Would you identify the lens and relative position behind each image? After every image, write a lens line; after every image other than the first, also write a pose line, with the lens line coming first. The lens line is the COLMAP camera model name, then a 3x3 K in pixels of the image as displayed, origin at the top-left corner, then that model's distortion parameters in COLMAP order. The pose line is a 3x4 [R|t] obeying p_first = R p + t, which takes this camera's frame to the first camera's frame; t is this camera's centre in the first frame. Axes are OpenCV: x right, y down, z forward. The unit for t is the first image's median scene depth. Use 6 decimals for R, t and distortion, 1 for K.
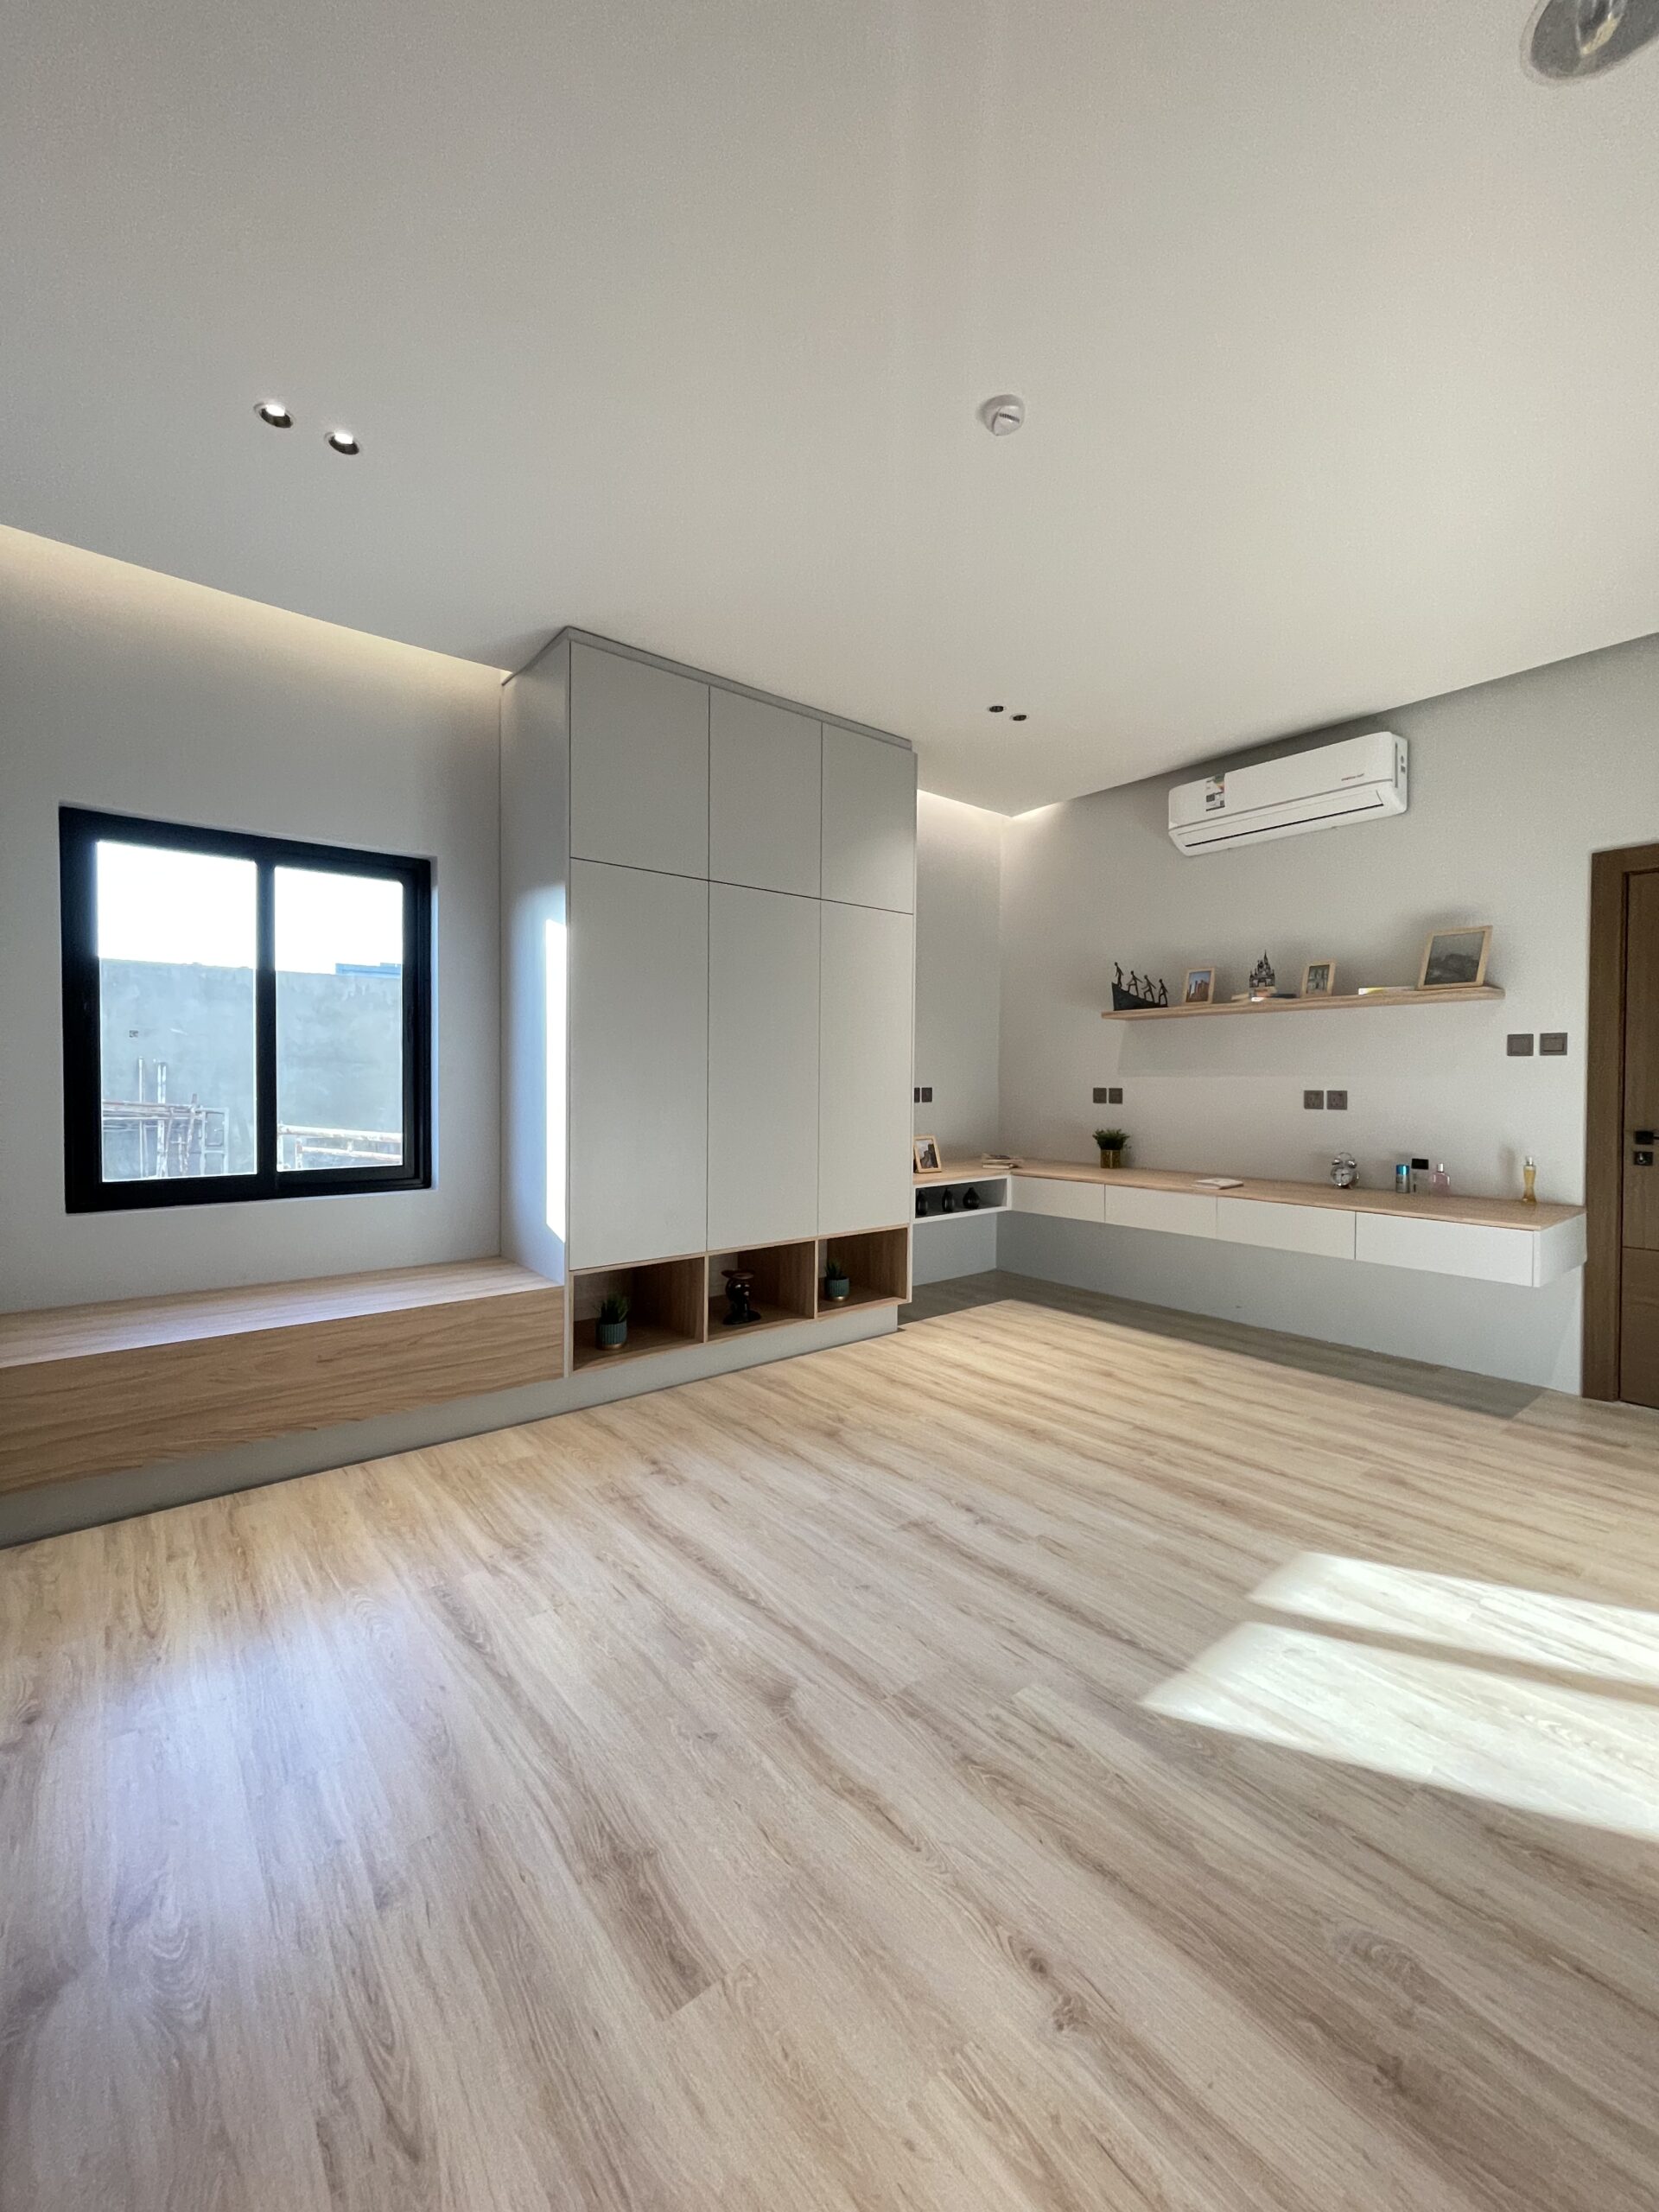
lens RADIAL K [[892.3, 0, 831.1], [0, 892.3, 1087.3], [0, 0, 1]] dist [-0.000191, -0.000135]
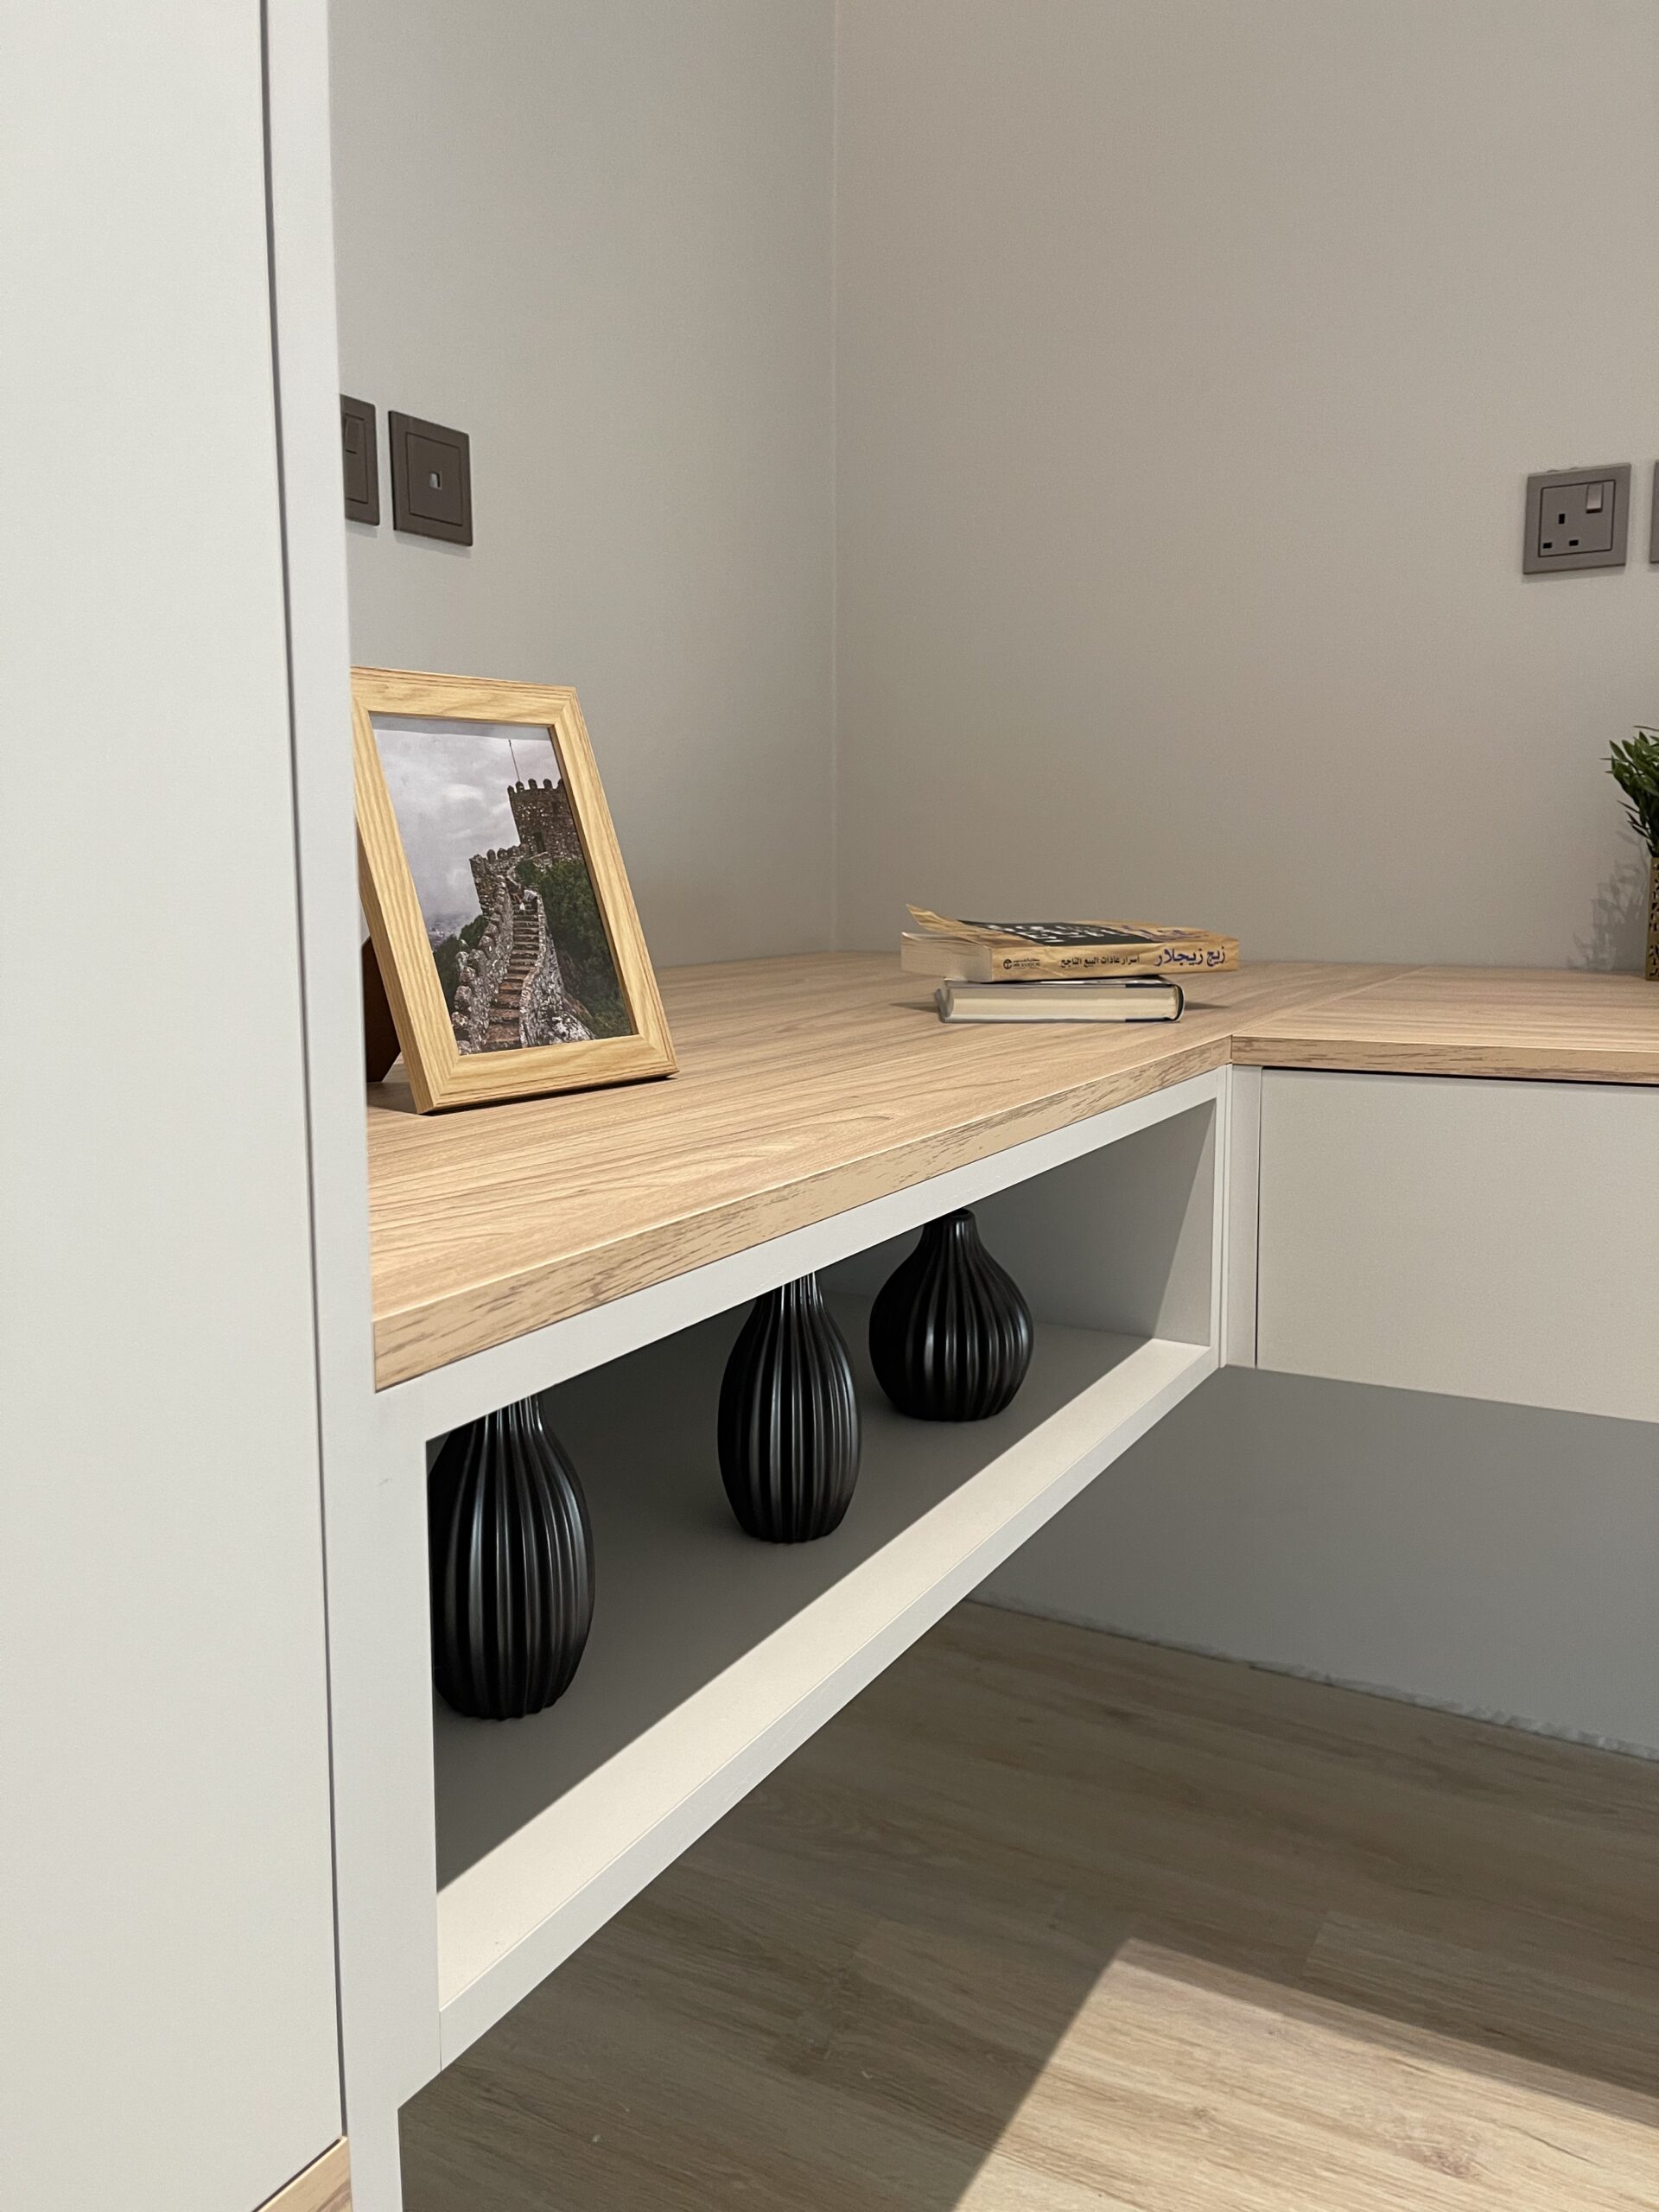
lens RADIAL K [[1685.3, 0, 830.8], [0, 1685.3, 1098.0], [0, 0, 1]] dist [0.066944, -0.064203]
pose [[0.929387, -0.057266, 0.364637, 0.088685], [0.010343, 0.991544, 0.129361, 0.088691], [-0.368961, -0.116455, 0.922120, 0.989760]]
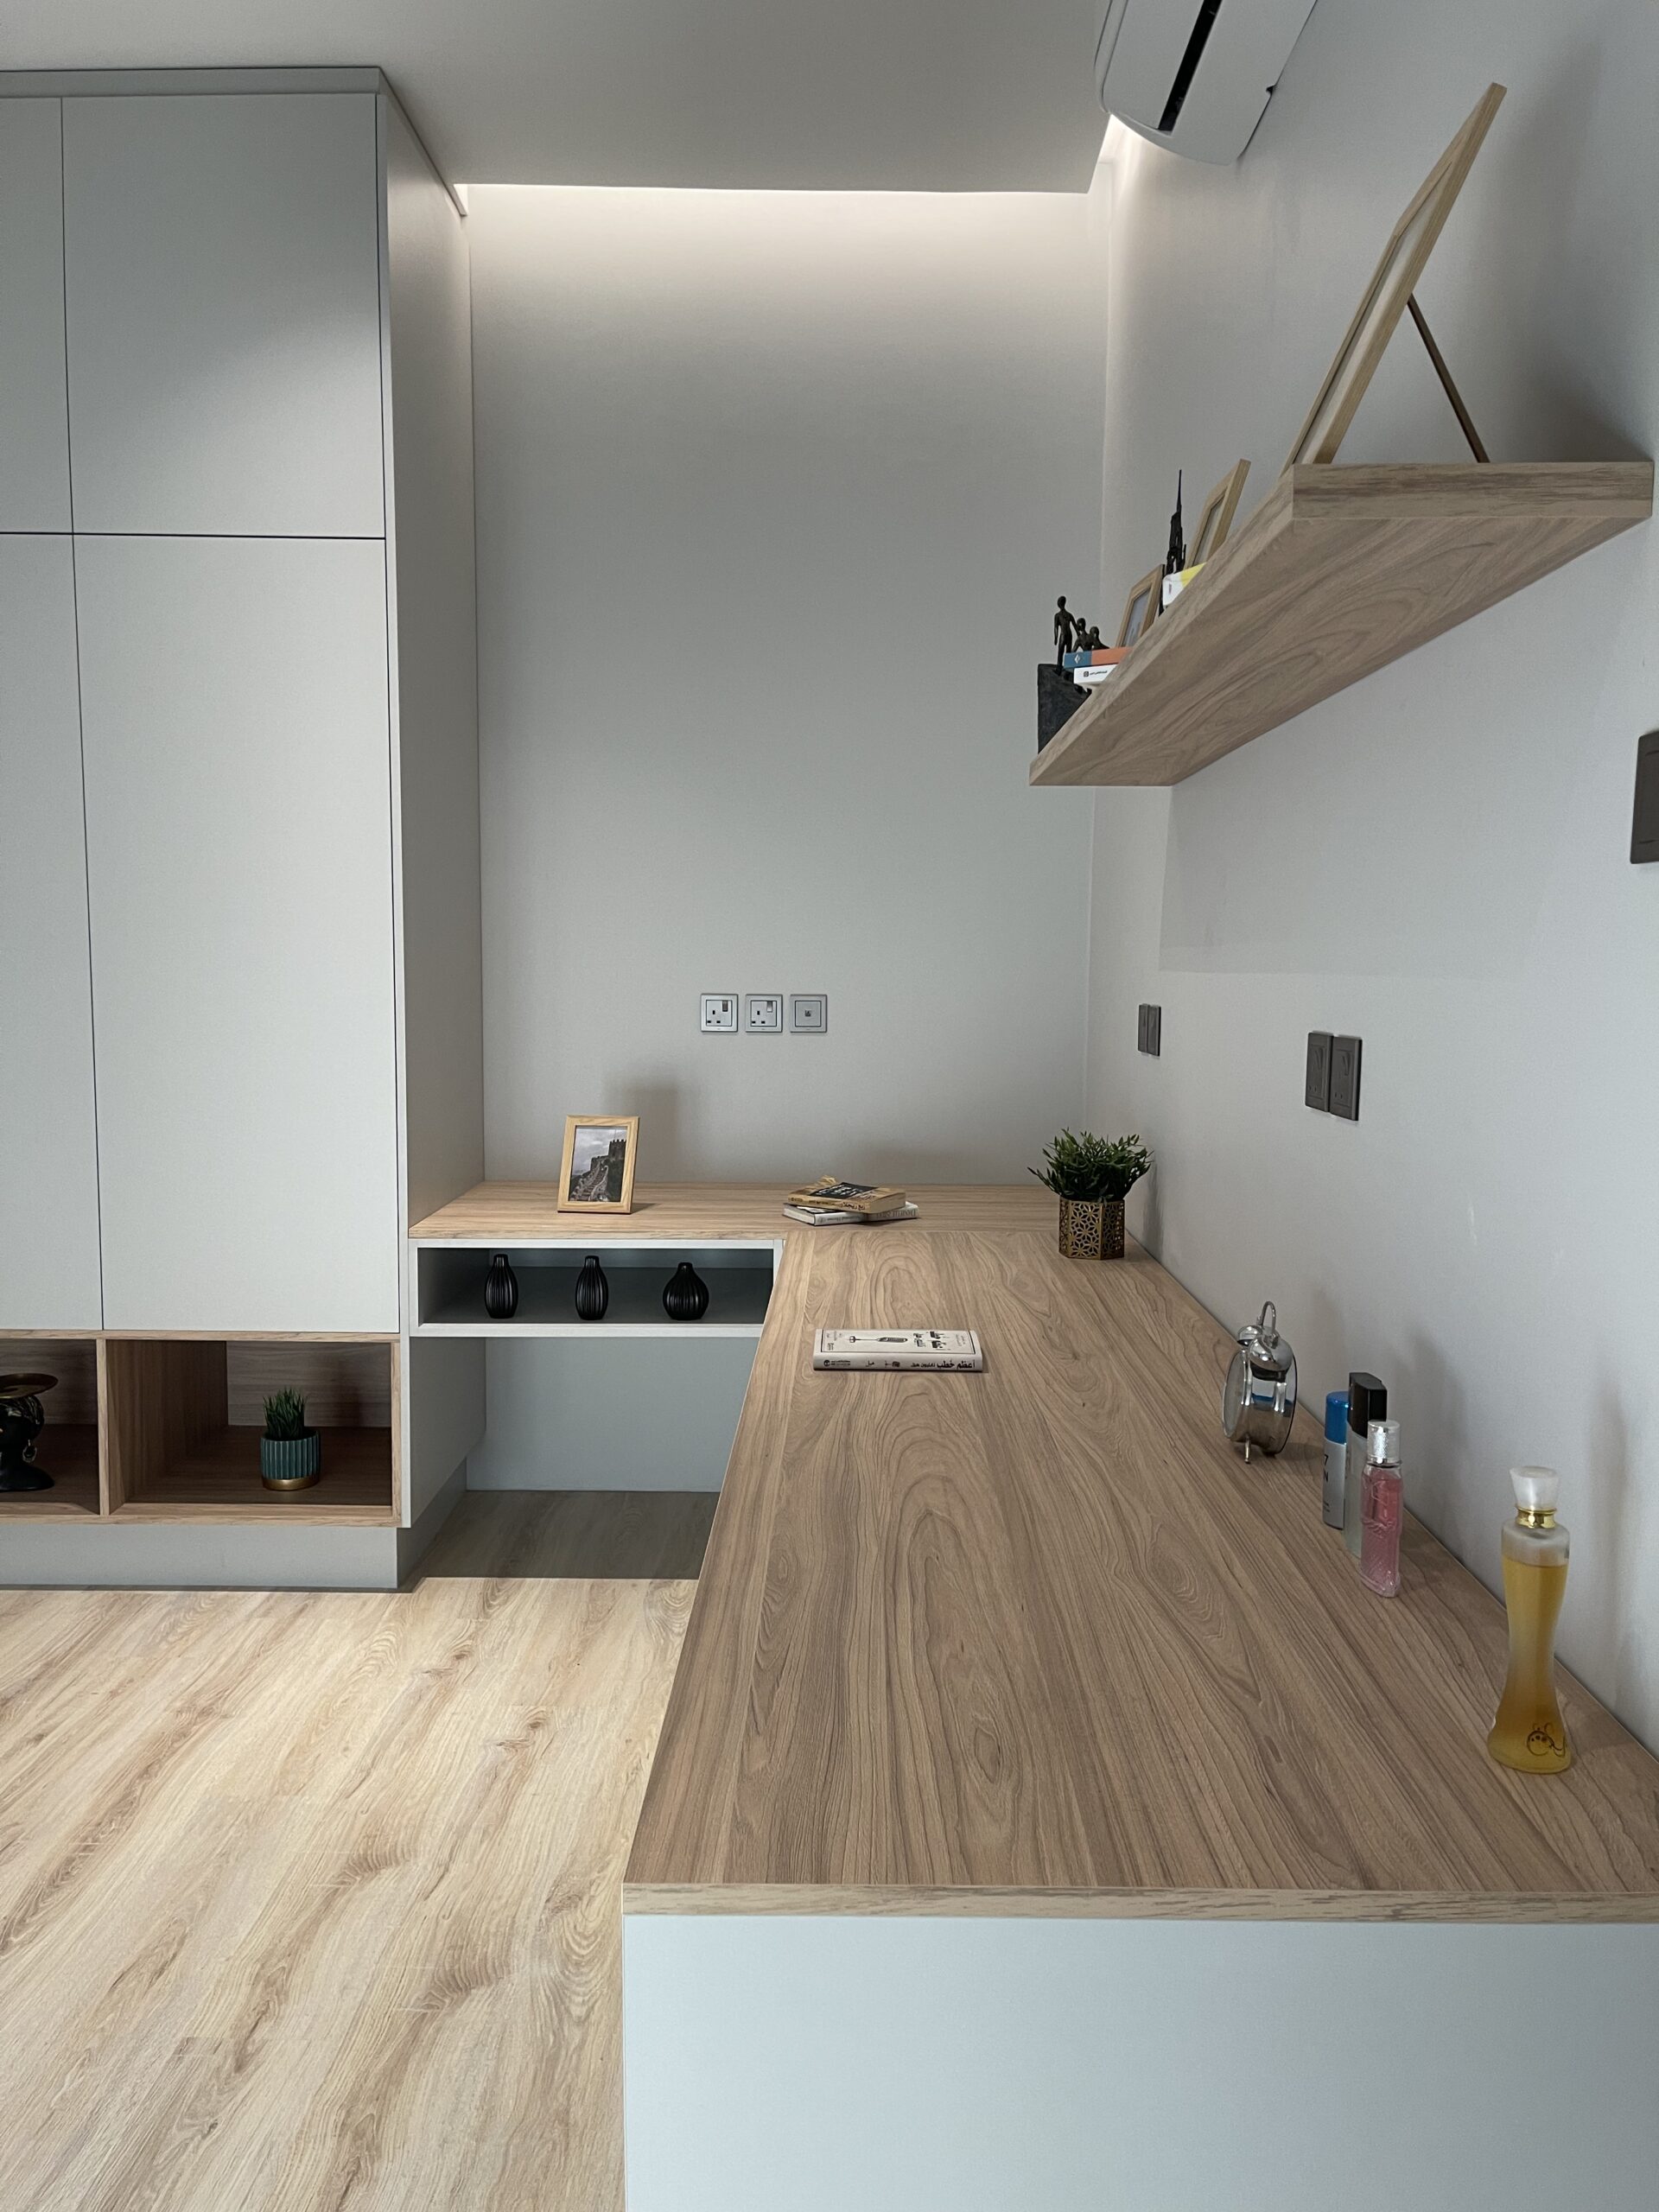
lens RADIAL K [[1685.3, 0, 830.8], [0, 1685.3, 1098.0], [0, 0, 1]] dist [0.066944, -0.064203]
pose [[0.762543, 0.056279, -0.644485, 0.786803], [-0.010840, 0.997181, 0.074252, -0.012195], [0.646847, -0.049634, 0.761003, 0.602414]]
